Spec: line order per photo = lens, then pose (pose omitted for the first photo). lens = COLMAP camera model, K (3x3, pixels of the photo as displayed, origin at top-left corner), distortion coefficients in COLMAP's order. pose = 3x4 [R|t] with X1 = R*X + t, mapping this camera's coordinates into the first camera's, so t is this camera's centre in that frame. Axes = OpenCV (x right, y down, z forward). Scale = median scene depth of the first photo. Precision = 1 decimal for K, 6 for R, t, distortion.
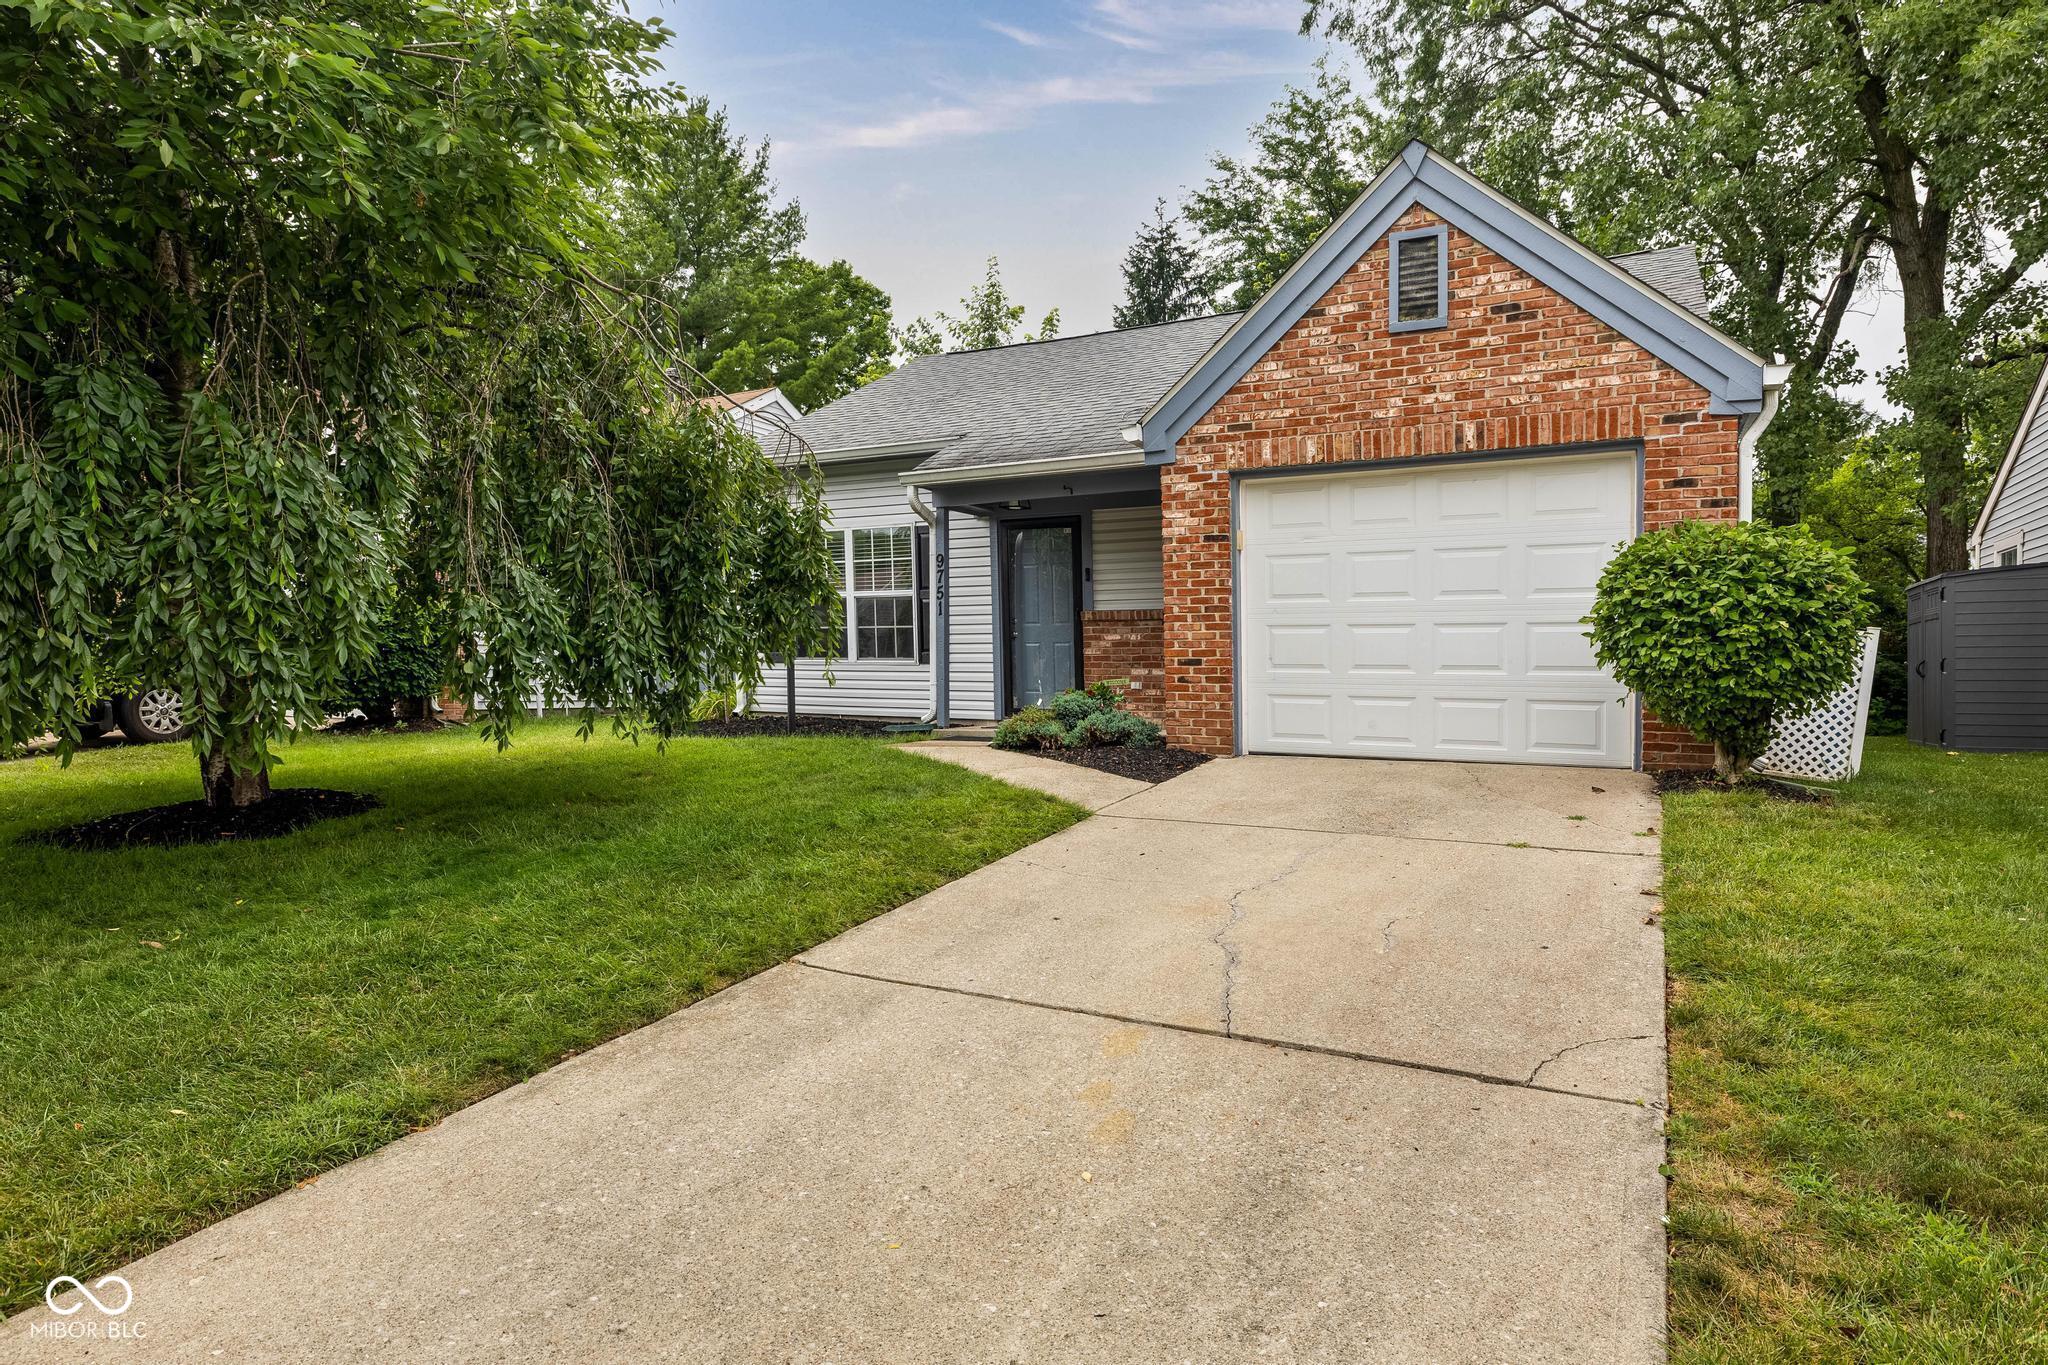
lens RADIAL K [[1176.9, 0, 1023.1], [0, 1176.9, 736.5], [0, 0, 1]] dist [-0.000324, 0.000865]
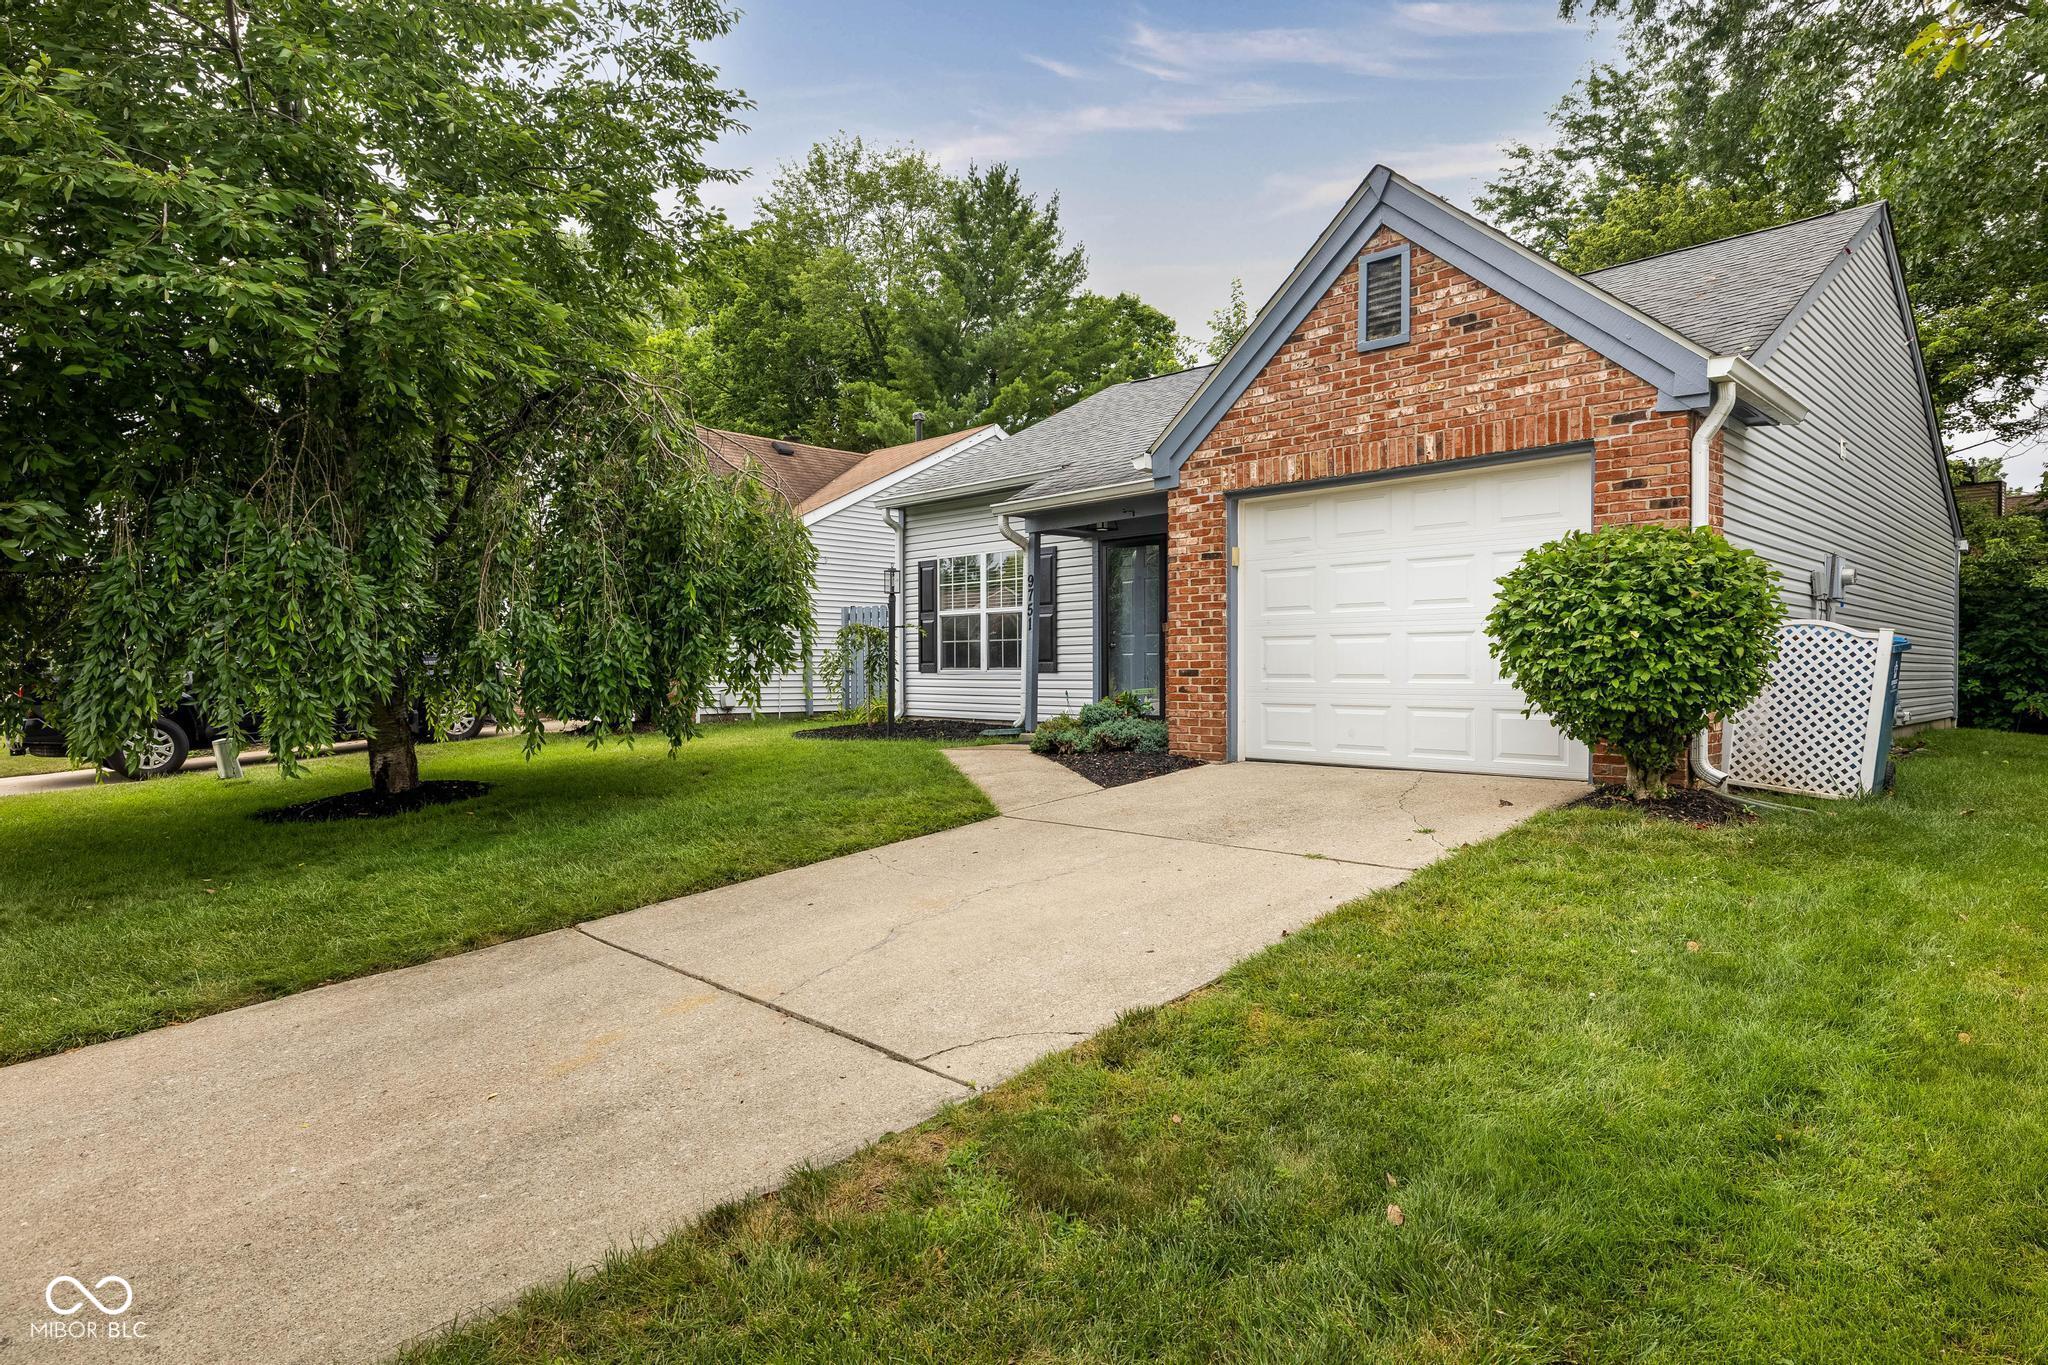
lens RADIAL K [[1127.9, 0, 1024.0], [0, 1127.9, 682.5], [0, 0, 1]] dist [0.001244, 0.001352]
pose [[0.956749, -0.009366, -0.290764, 0.319703], [-0.003347, 0.999061, -0.043195, -0.011068], [0.290895, 0.042300, 0.955819, -0.016259]]
